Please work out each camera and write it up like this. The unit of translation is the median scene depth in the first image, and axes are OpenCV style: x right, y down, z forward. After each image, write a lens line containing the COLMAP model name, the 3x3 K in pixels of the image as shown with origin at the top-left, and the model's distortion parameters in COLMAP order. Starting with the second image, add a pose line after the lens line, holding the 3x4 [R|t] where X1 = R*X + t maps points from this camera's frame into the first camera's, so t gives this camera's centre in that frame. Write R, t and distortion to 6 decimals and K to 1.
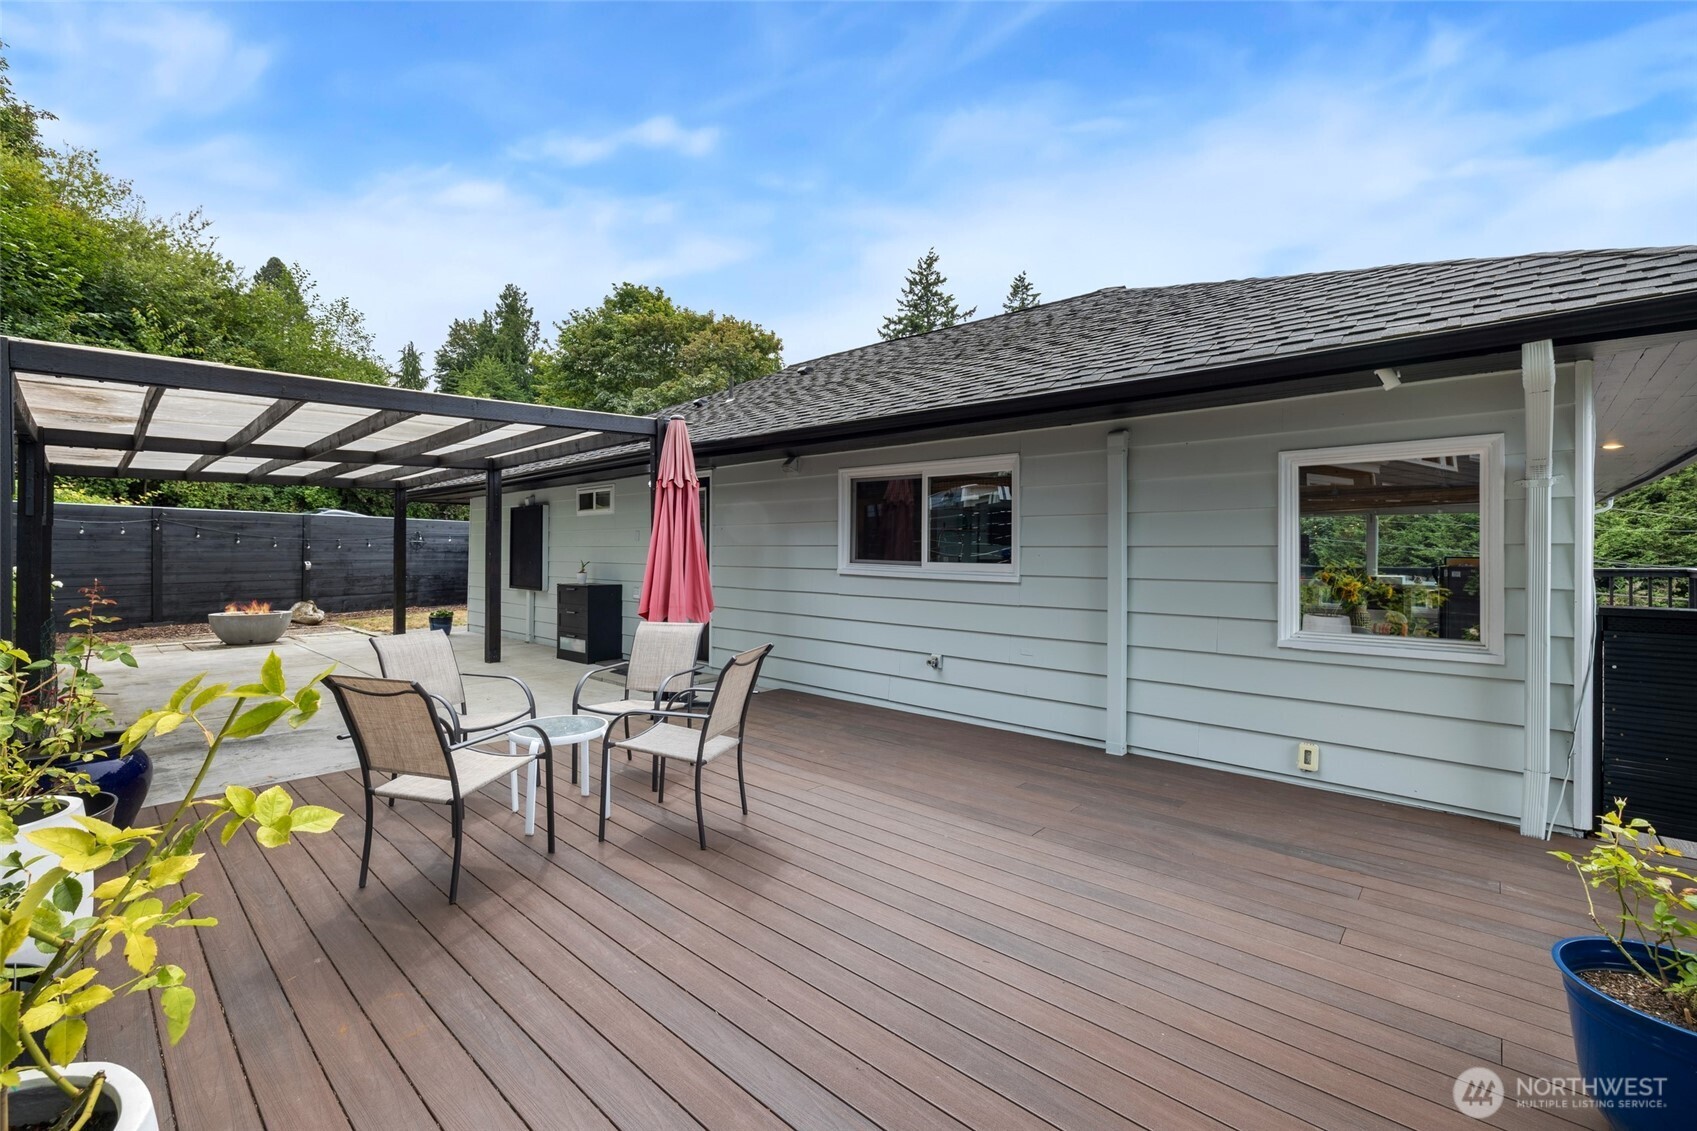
lens RADIAL K [[717.1, 0, 839.0], [0, 717.1, 553.2], [0, 0, 1]] dist [0.001755, 0.000354]
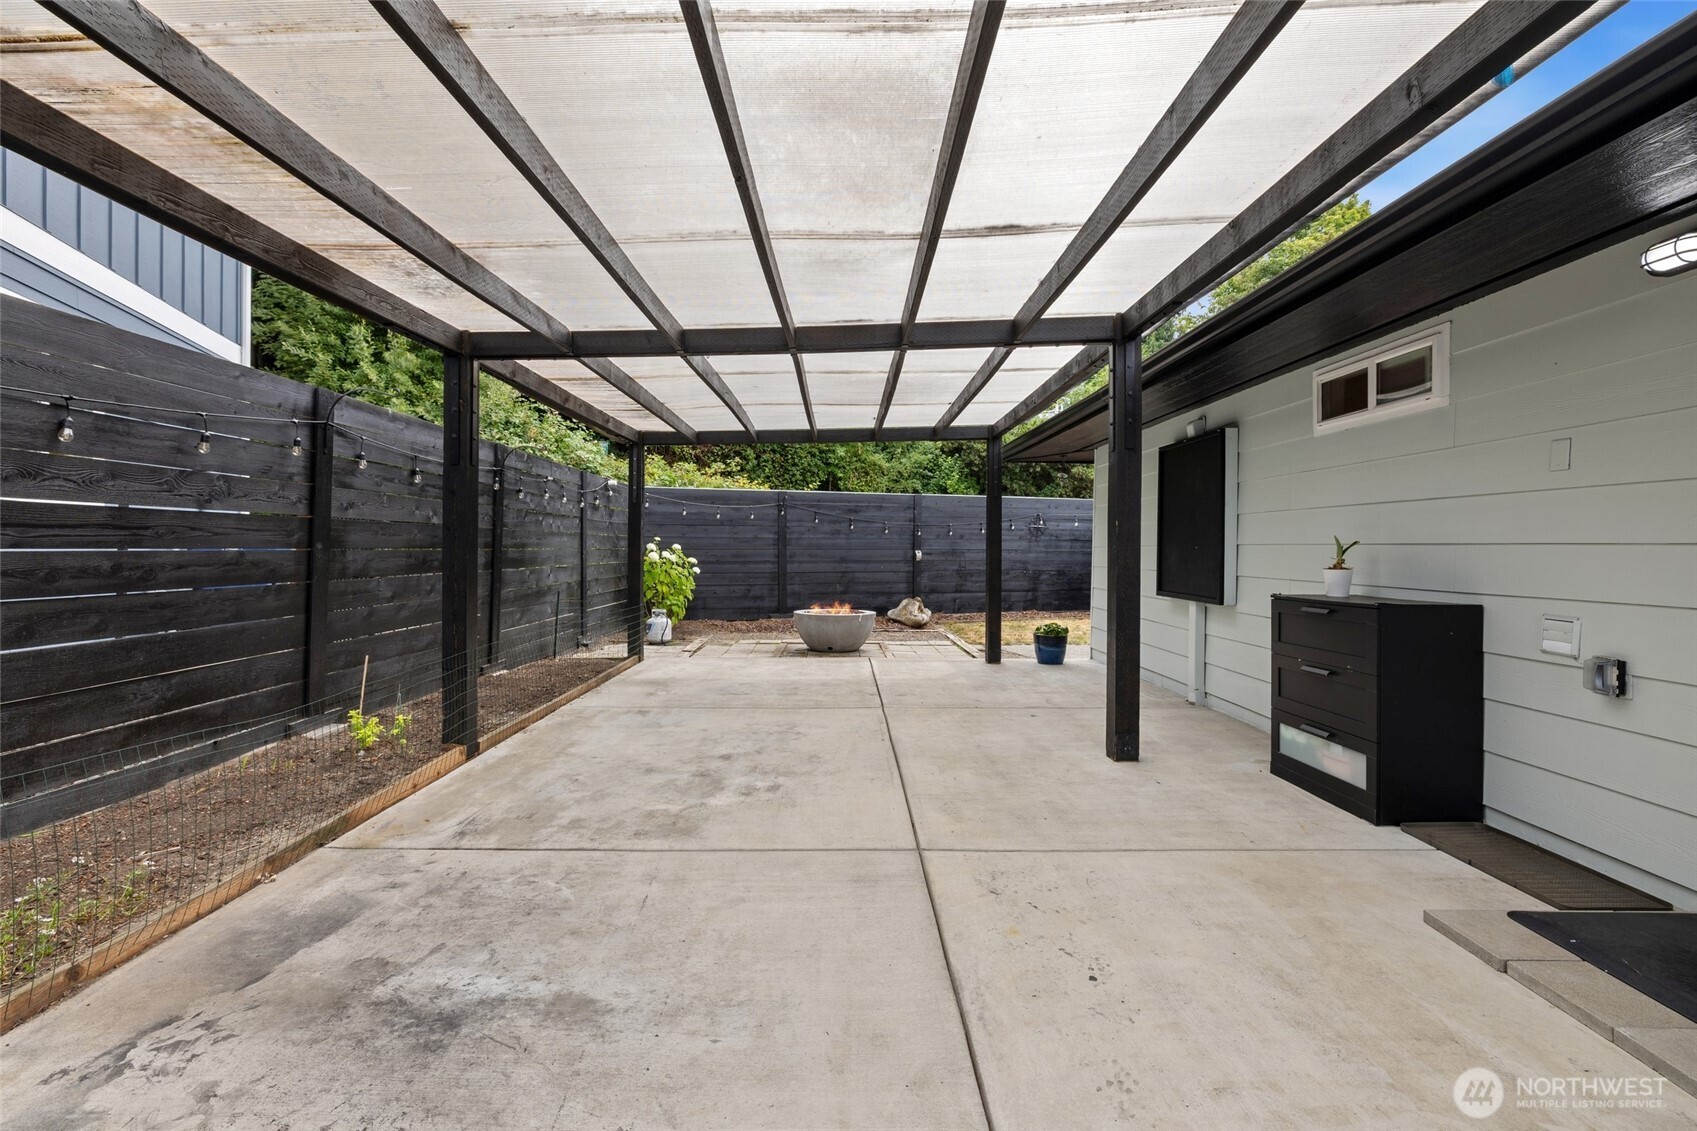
lens RADIAL K [[776.1, 0, 830.8], [0, 776.1, 553.8], [0, 0, 1]] dist [-0.007942, 0.001417]
pose [[0.679974, 0.005977, -0.733211, -0.176185], [-0.002621, 0.999980, 0.005720, 0.012884], [0.733231, -0.001968, 0.679977, 0.375776]]
